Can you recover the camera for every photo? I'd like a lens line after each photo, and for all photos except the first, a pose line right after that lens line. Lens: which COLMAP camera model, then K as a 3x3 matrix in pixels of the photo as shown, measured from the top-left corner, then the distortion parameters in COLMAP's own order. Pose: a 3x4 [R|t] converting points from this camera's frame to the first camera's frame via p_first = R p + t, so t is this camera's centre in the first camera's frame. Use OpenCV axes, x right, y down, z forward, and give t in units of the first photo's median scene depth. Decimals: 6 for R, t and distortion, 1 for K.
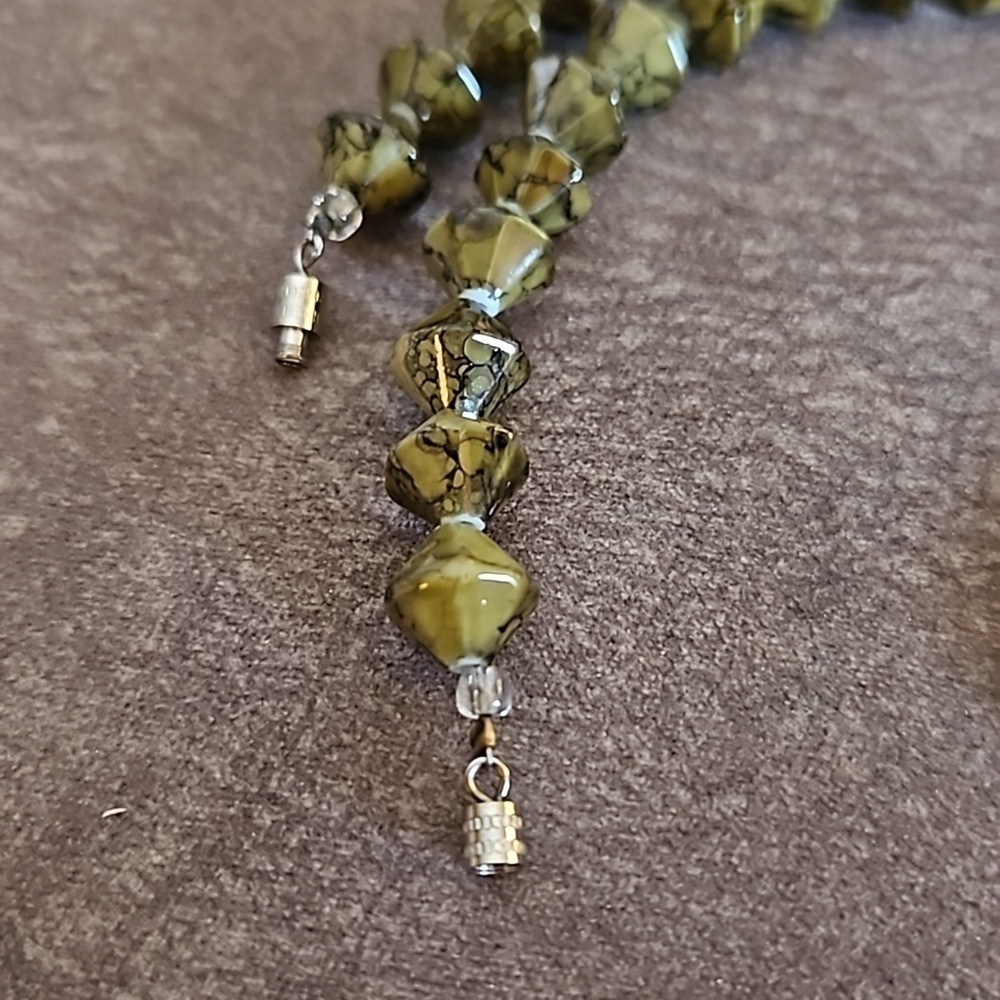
lens RADIAL K [[1422.3, 0, 500.0], [0, 1422.3, 500.0], [0, 0, 1]] dist [0.047263, -0.203210]
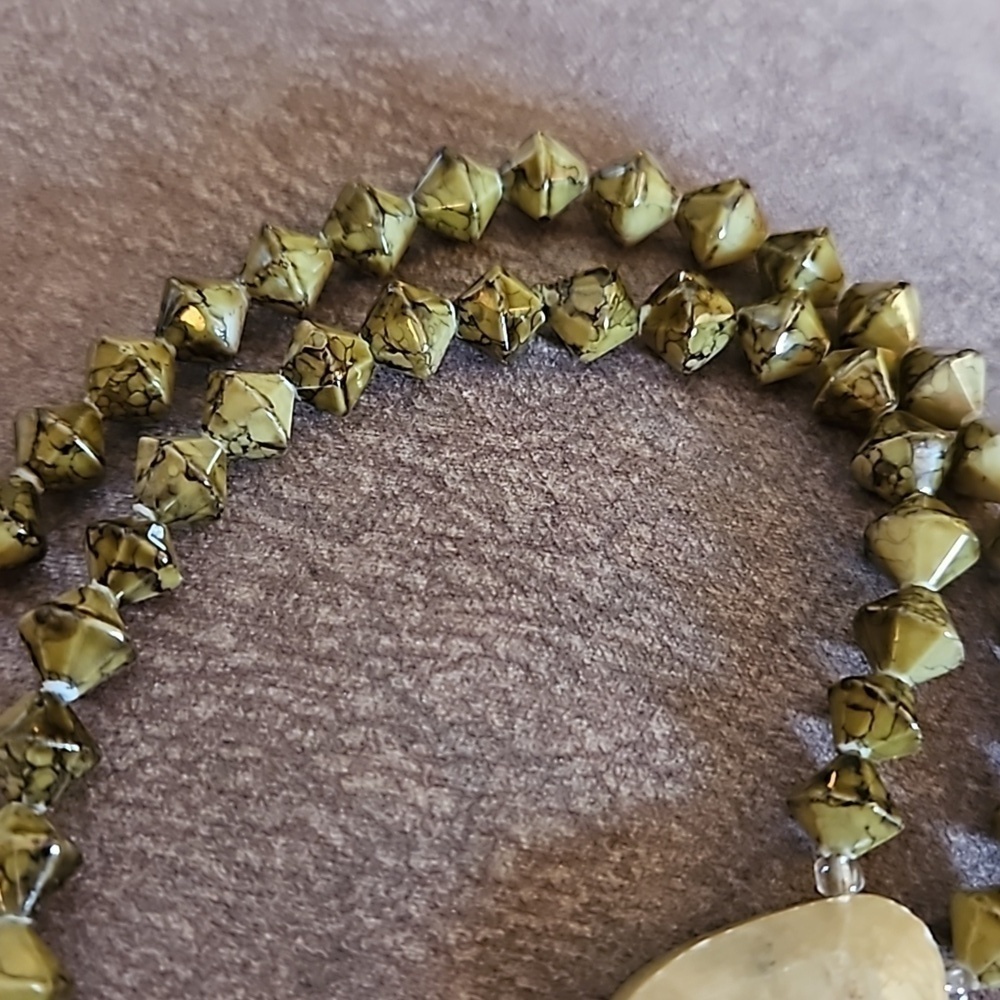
lens RADIAL K [[1422.3, 0, 500.0], [0, 1422.3, 500.0], [0, 0, 1]] dist [0.047263, -0.203210]
pose [[0.999349, 0.022913, 0.027882, 0.300576], [-0.024812, 0.997255, 0.069765, -0.375869], [-0.026207, -0.070412, 0.997174, -0.136316]]
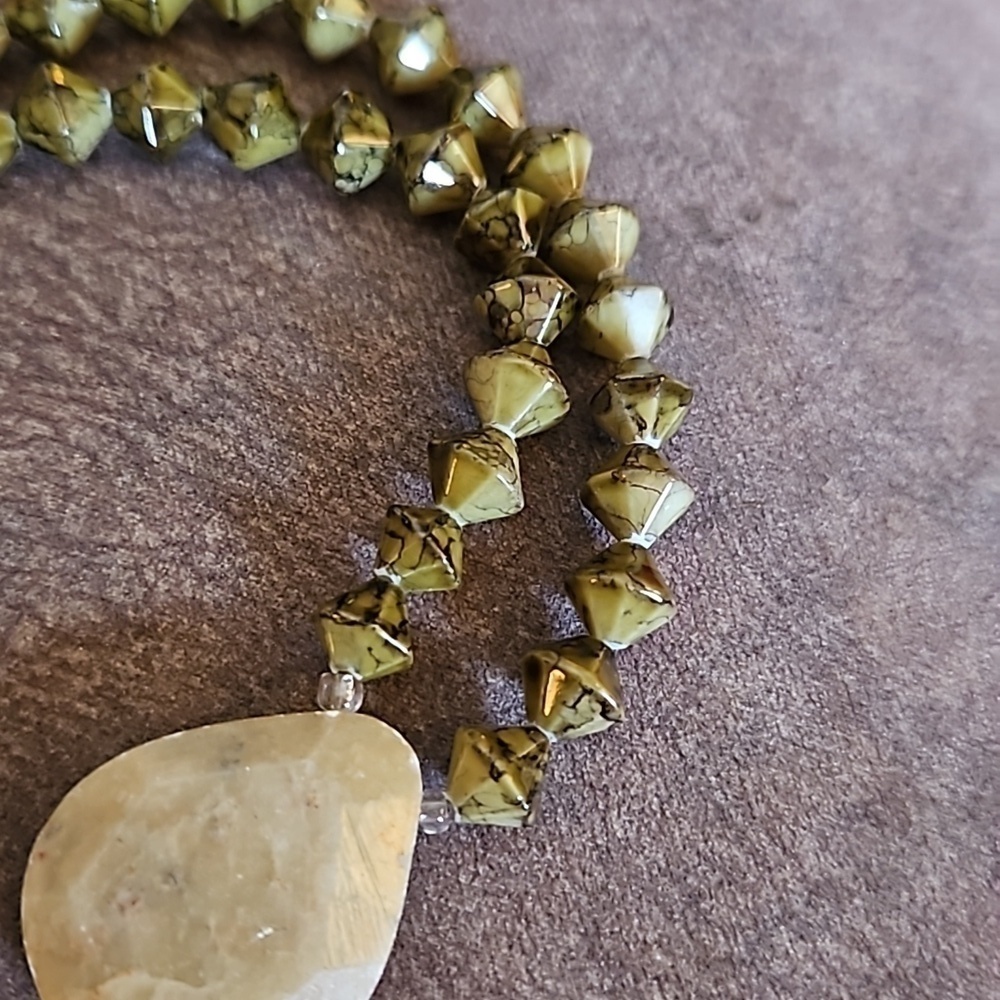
lens RADIAL K [[1422.3, 0, 500.0], [0, 1422.3, 500.0], [0, 0, 1]] dist [0.047263, -0.203210]
pose [[0.988090, 0.153616, -0.008975, 0.714678], [-0.150611, 0.977421, 0.148207, -0.347086], [0.031540, -0.145090, 0.988916, -0.140937]]
